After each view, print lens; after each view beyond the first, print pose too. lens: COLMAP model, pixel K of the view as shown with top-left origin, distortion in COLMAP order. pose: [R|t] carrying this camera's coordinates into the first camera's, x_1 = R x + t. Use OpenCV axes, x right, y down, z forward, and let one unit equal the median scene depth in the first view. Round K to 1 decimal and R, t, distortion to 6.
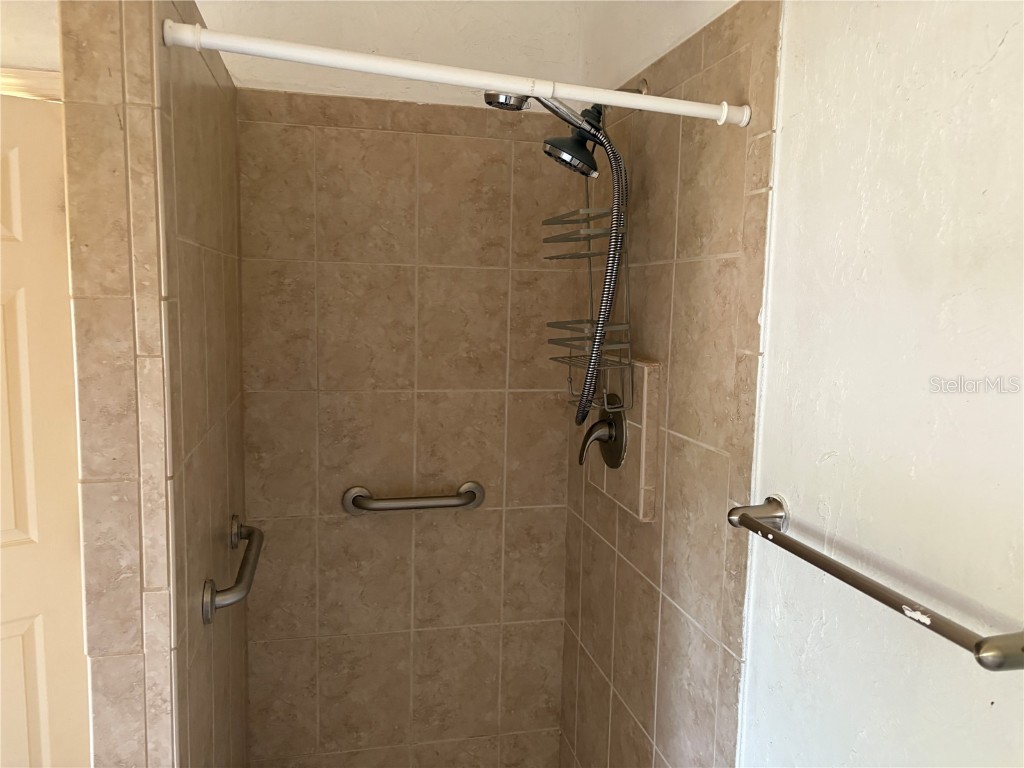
lens RADIAL K [[772.2, 0, 516.7], [0, 772.2, 385.8], [0, 0, 1]] dist [0.054038, -0.063486]
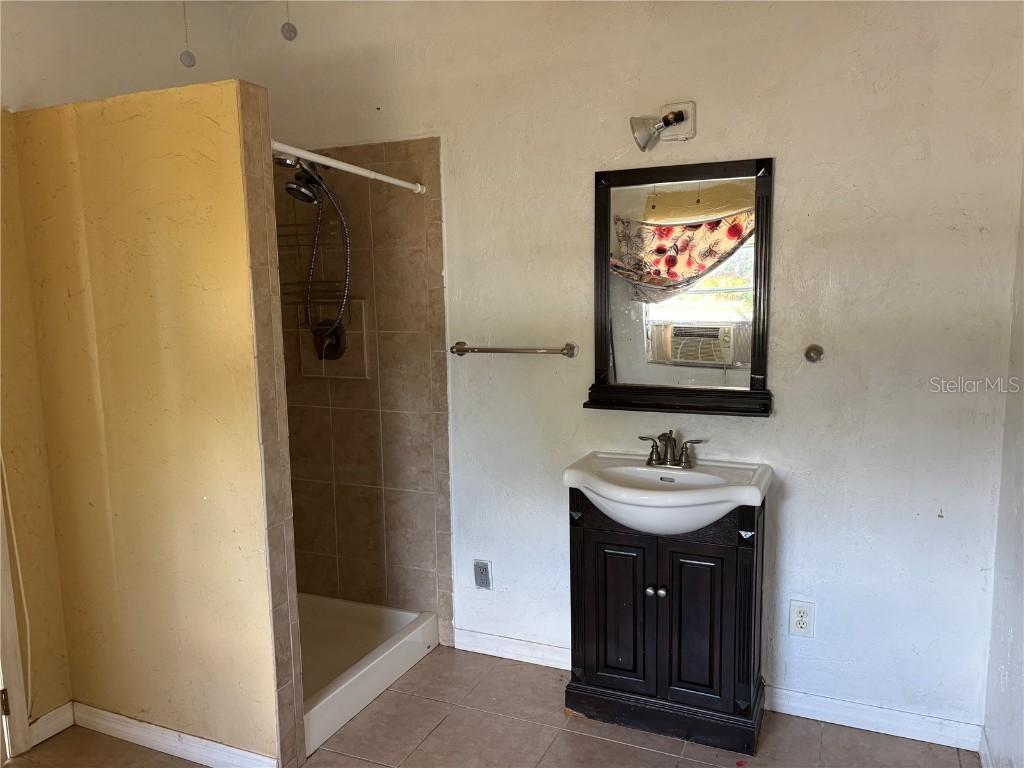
lens RADIAL K [[772.2, 0, 516.7], [0, 772.2, 385.8], [0, 0, 1]] dist [0.054038, -0.063486]
pose [[0.602217, -0.137114, 0.786470, -1.492507], [0.118453, 0.989583, 0.081823, 0.093026], [-0.789496, 0.043885, 0.612185, -0.673392]]
